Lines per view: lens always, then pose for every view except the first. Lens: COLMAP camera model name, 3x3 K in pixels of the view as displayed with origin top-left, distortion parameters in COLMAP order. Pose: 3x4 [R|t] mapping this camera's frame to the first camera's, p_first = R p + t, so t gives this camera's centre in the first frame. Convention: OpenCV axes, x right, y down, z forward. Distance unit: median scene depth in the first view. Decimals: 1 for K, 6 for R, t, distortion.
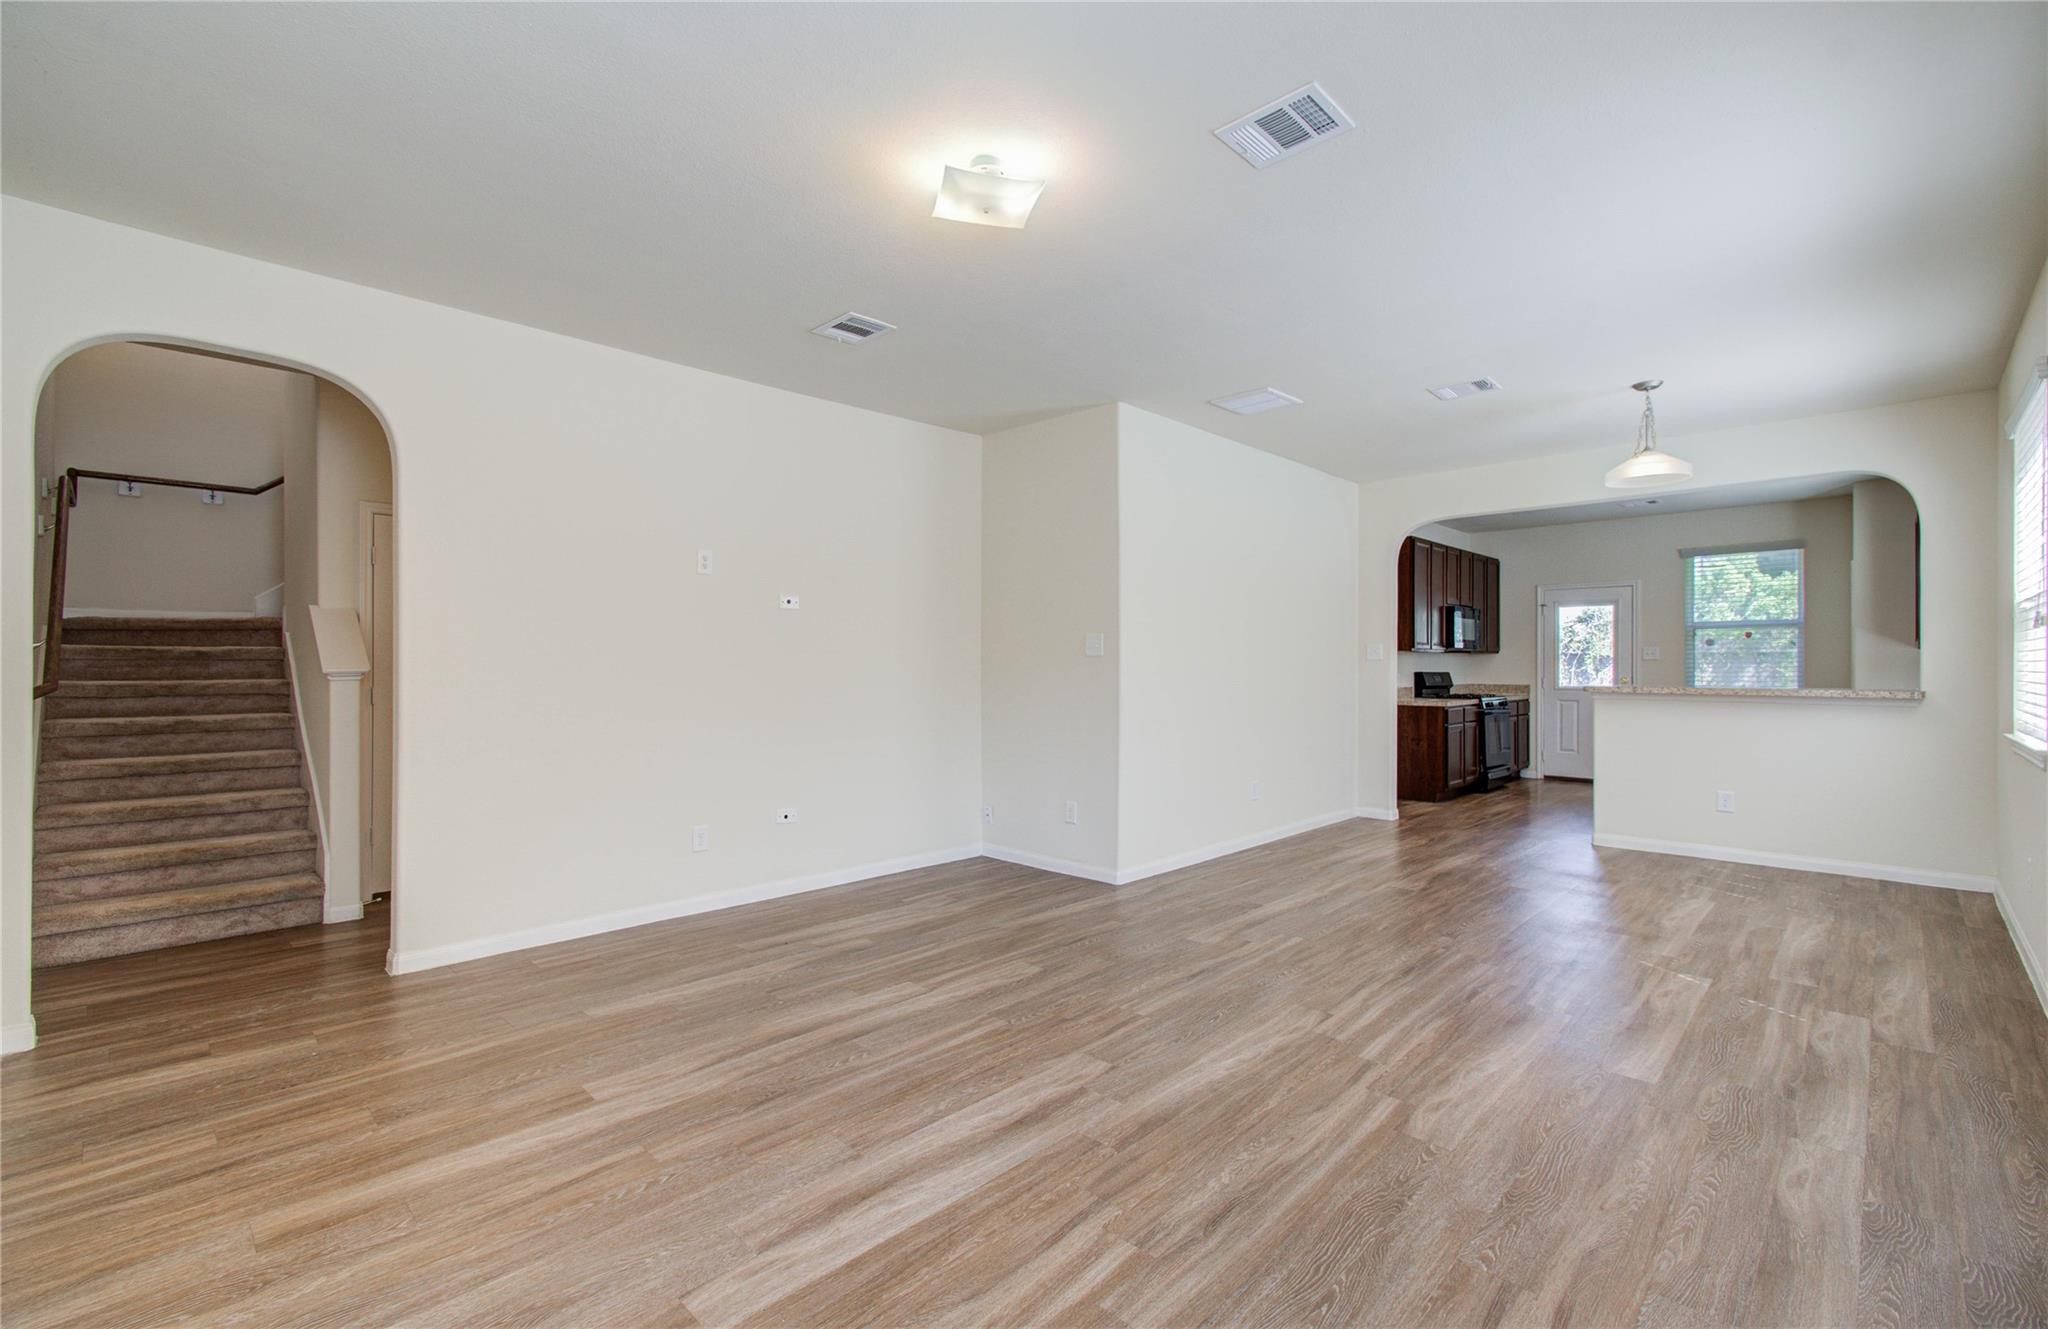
lens RADIAL K [[886.3, 0, 1044.3], [0, 886.3, 666.5], [0, 0, 1]] dist [-0.008089, 0.006732]
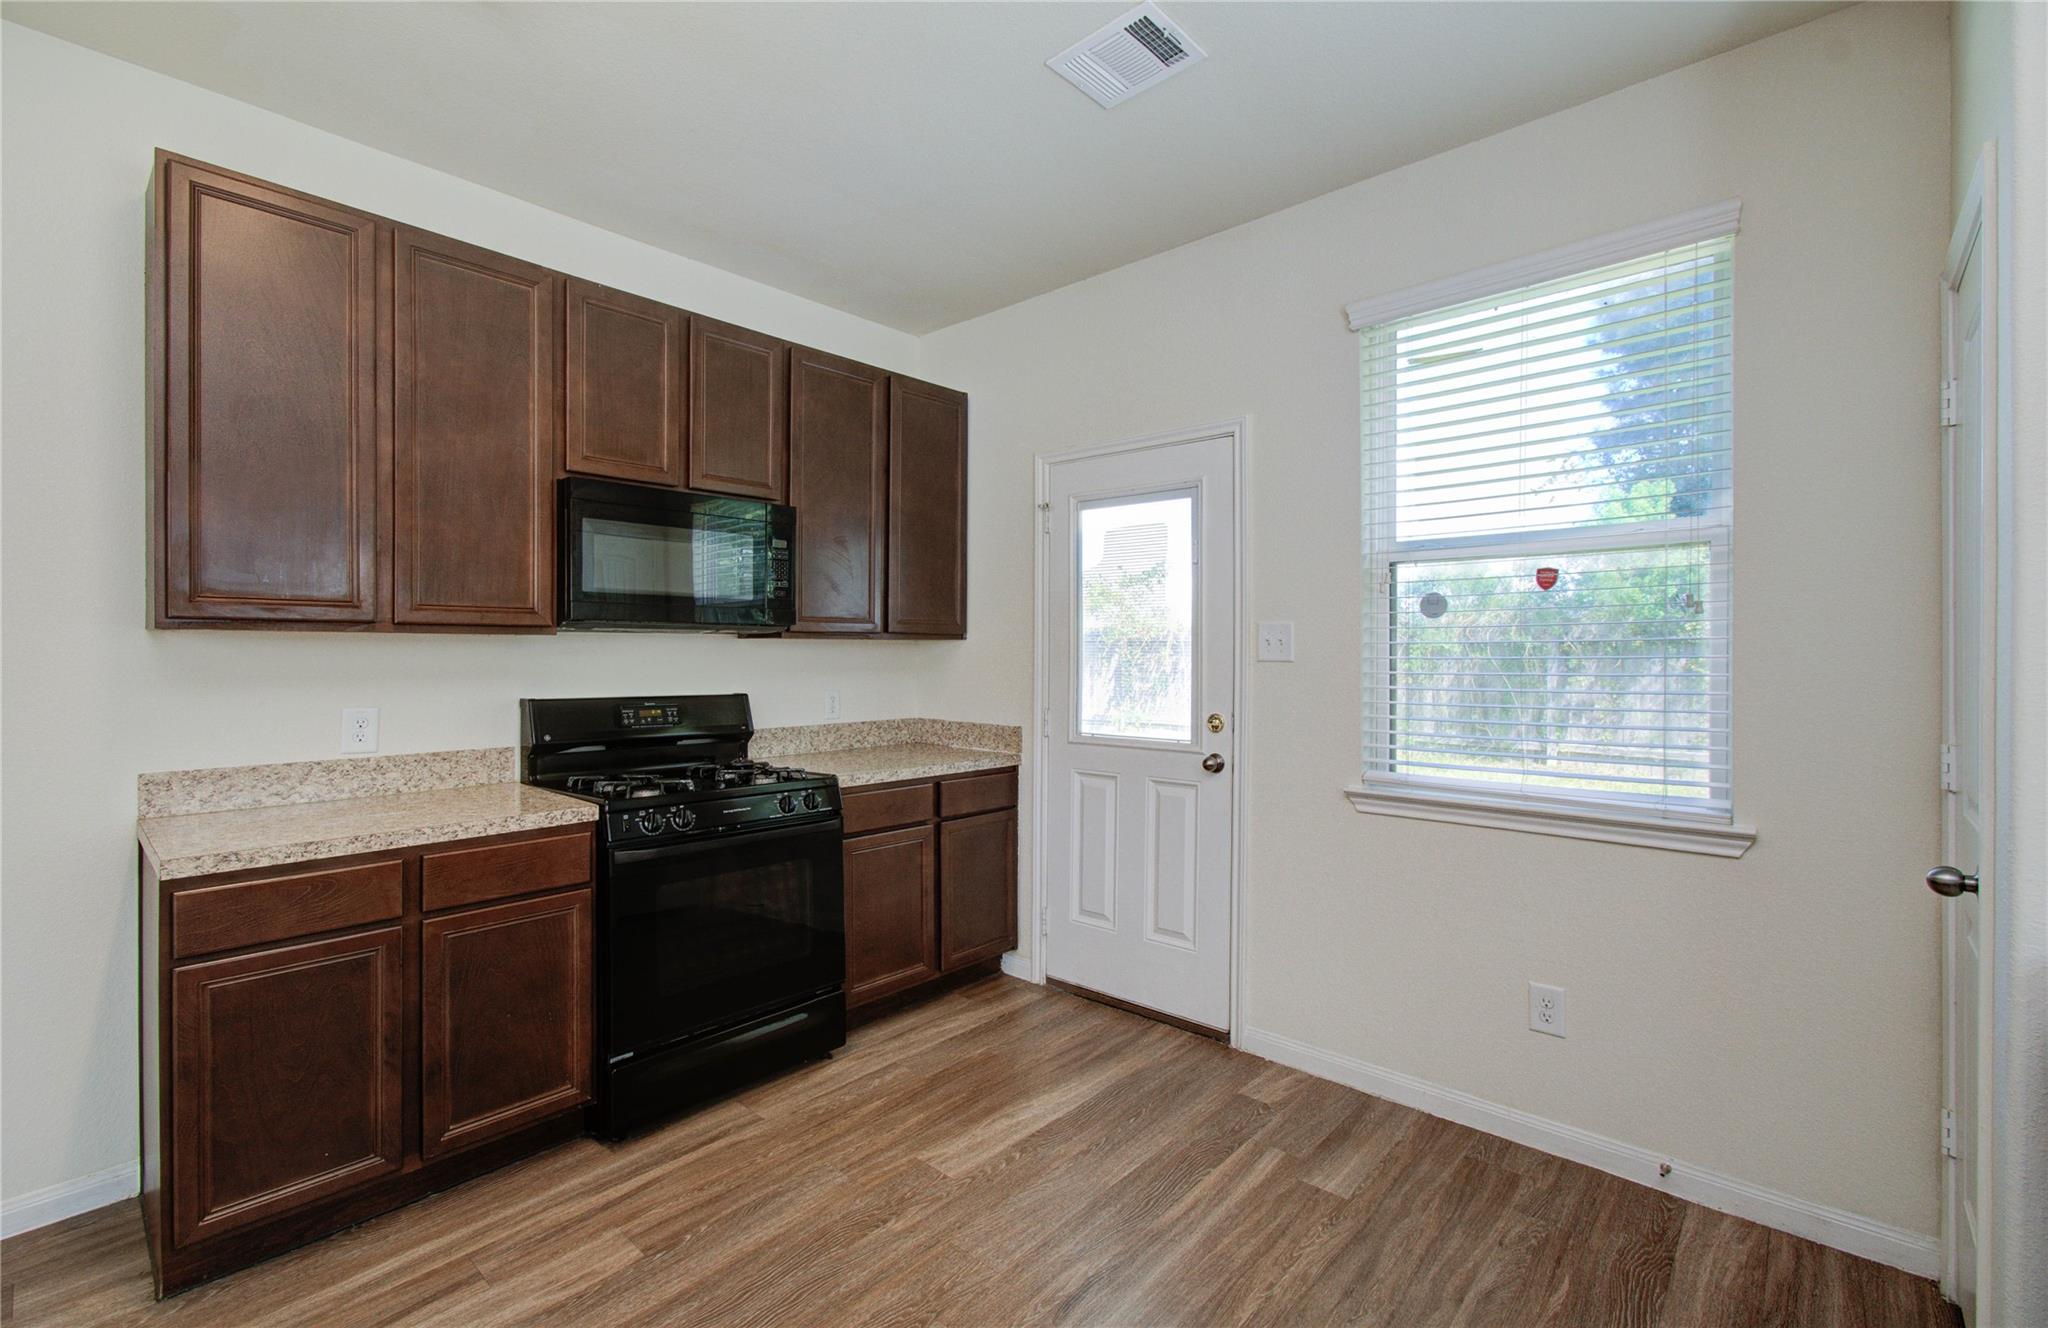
lens RADIAL K [[886.3, 0, 1043.0], [0, 886.3, 651.0], [0, 0, 1]] dist [-0.008089, 0.006732]
pose [[0.998901, 0.001150, 0.046863, 1.647205], [-0.001159, 0.999999, 0.000161, -0.032416], [-0.046863, -0.000215, 0.998901, 1.918999]]
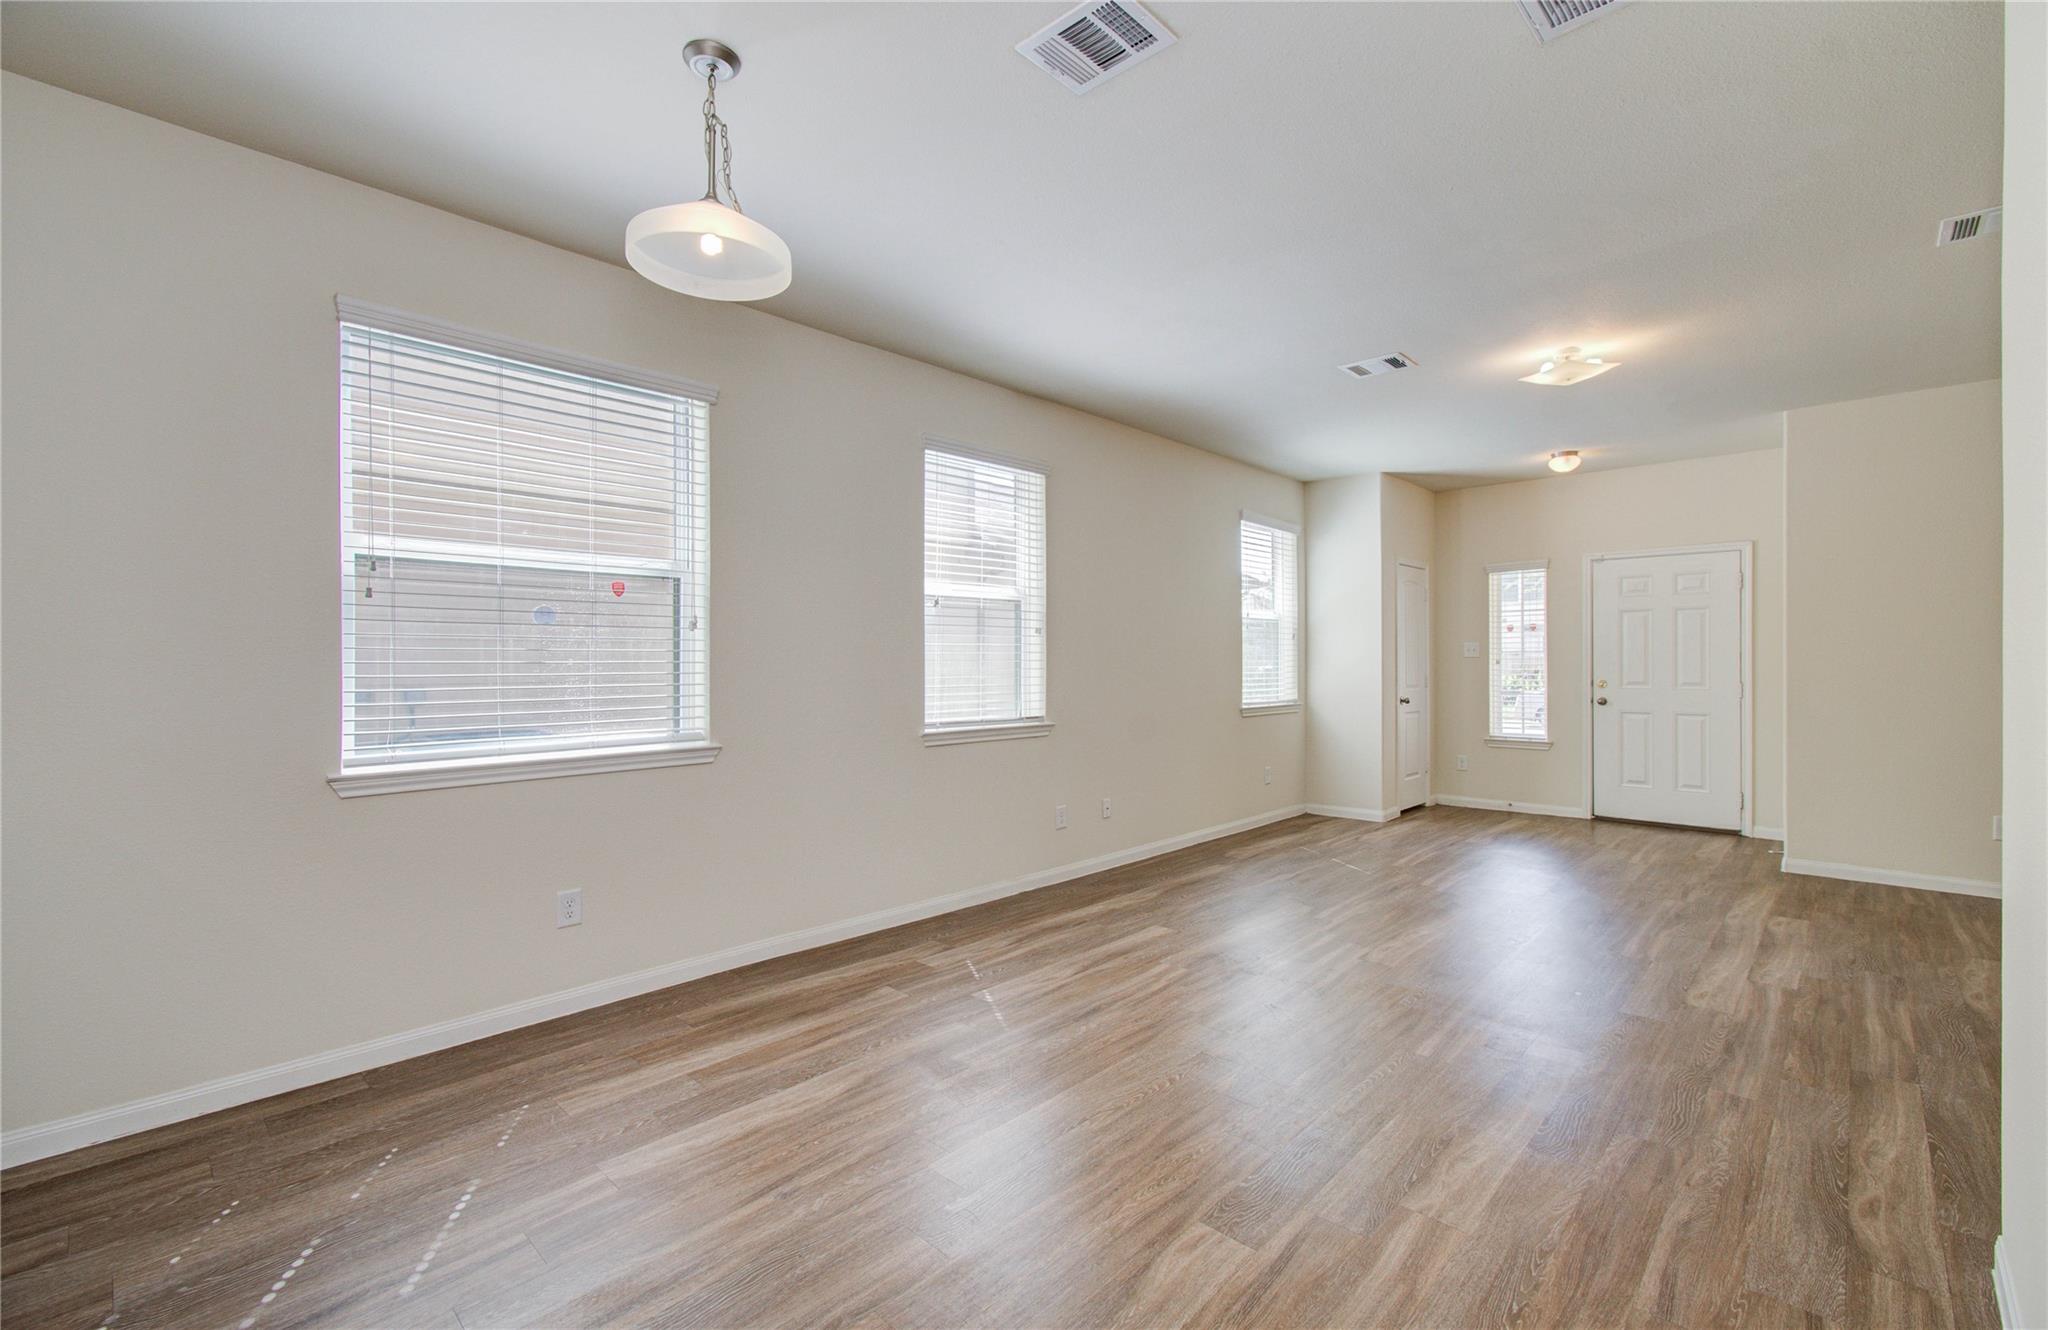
lens RADIAL K [[886.3, 0, 1026.1], [0, 886.3, 662.9], [0, 0, 1]] dist [-0.008089, 0.006732]
pose [[-0.999982, 0.001806, -0.005740, 0.759245], [0.001788, 0.999993, 0.003220, -0.010453], [0.005745, 0.003210, -0.999978, 2.125759]]
